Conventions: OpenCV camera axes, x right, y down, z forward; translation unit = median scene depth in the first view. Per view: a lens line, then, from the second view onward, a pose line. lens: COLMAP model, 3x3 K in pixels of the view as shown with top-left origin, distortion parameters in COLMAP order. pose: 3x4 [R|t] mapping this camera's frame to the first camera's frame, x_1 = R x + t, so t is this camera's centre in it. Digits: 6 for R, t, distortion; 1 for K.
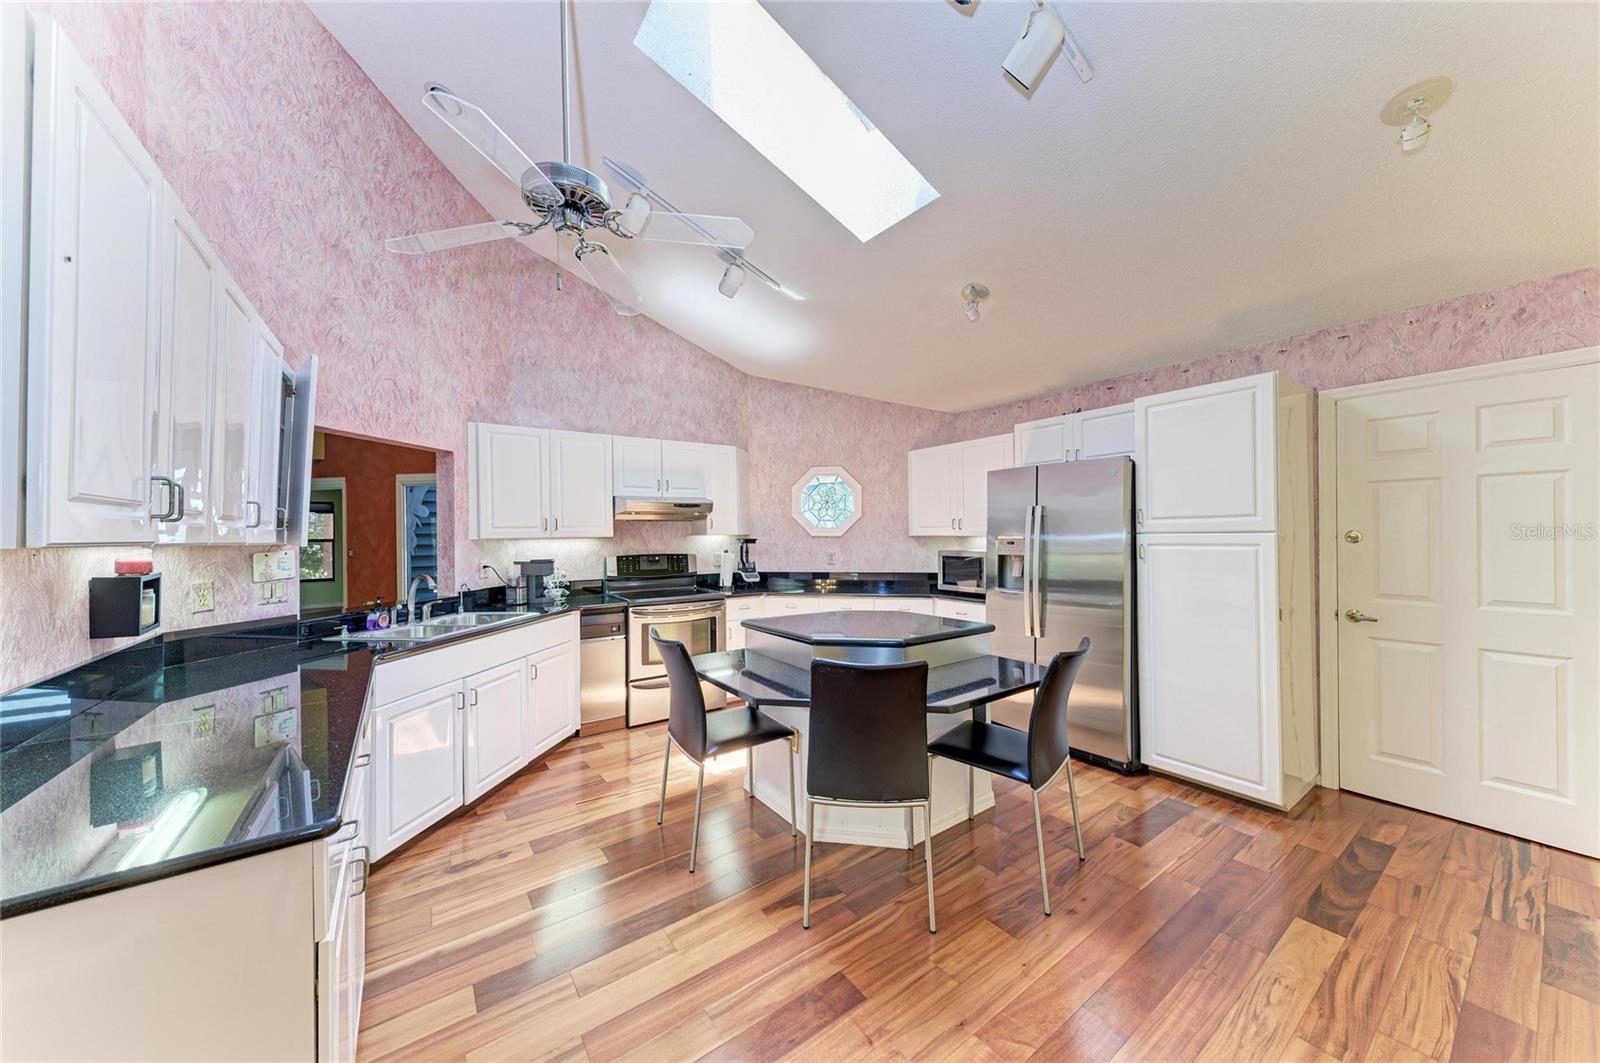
lens RADIAL K [[538.7, 0, 799.1], [0, 538.7, 533.8], [0, 0, 1]] dist [0.011981, 0.000079]
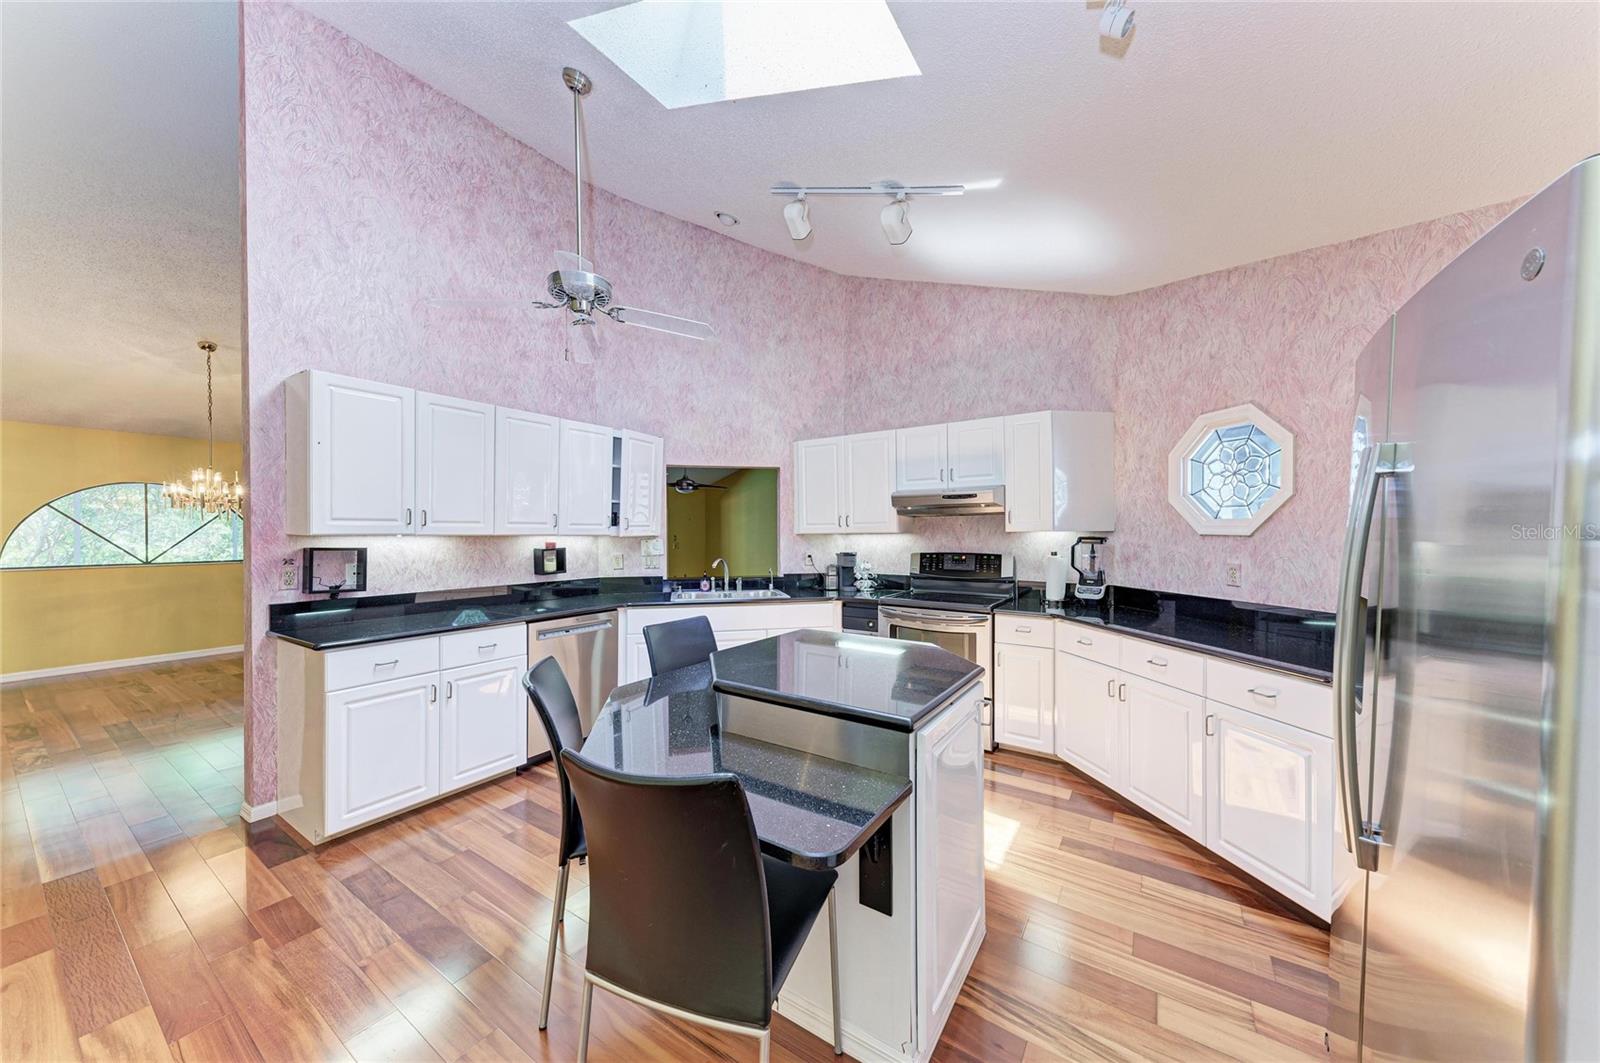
lens RADIAL K [[538.7, 0, 800.6], [0, 538.7, 536.2], [0, 0, 1]] dist [0.011981, 0.000079]
pose [[0.360934, 0.014918, -0.932472, 0.506615], [0.000260, 0.999870, 0.016098, -0.004113], [0.932591, -0.006053, 0.360883, 0.477038]]
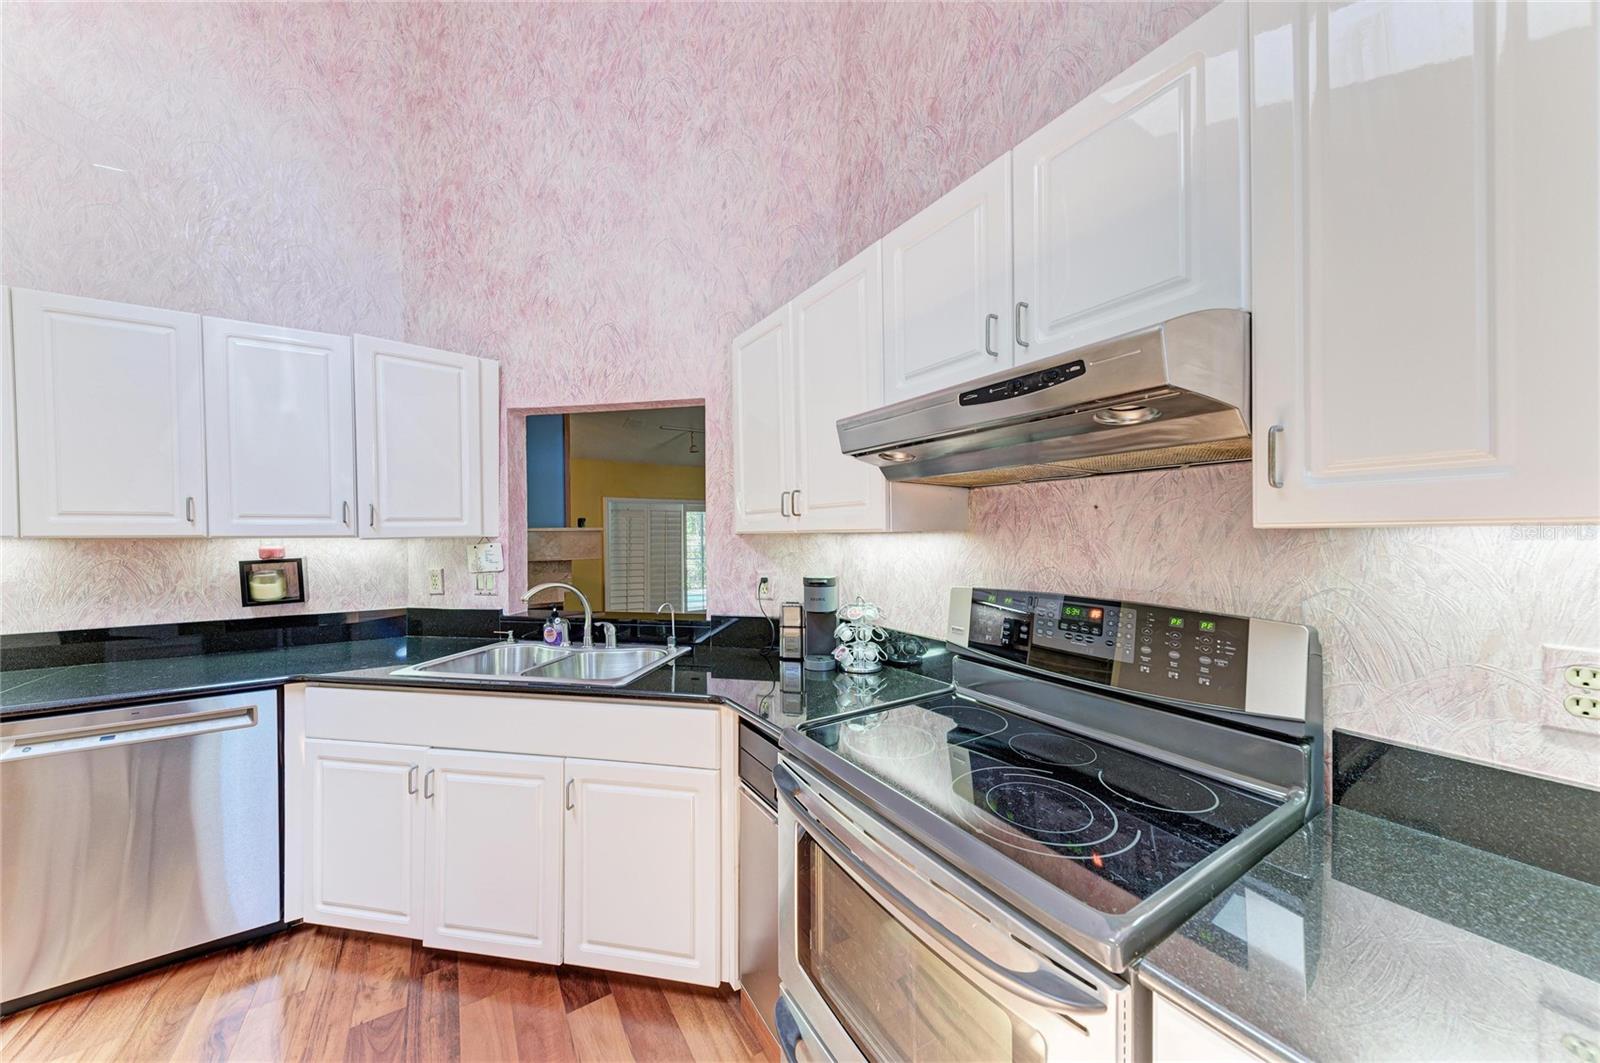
lens RADIAL K [[538.7, 0, 802.0], [0, 538.7, 537.2], [0, 0, 1]] dist [0.011981, 0.000079]
pose [[-0.042964, 0.023450, -0.998801, 0.005999], [0.006508, 0.999710, 0.023191, 0.000431], [0.999055, -0.005504, -0.043104, 0.953662]]
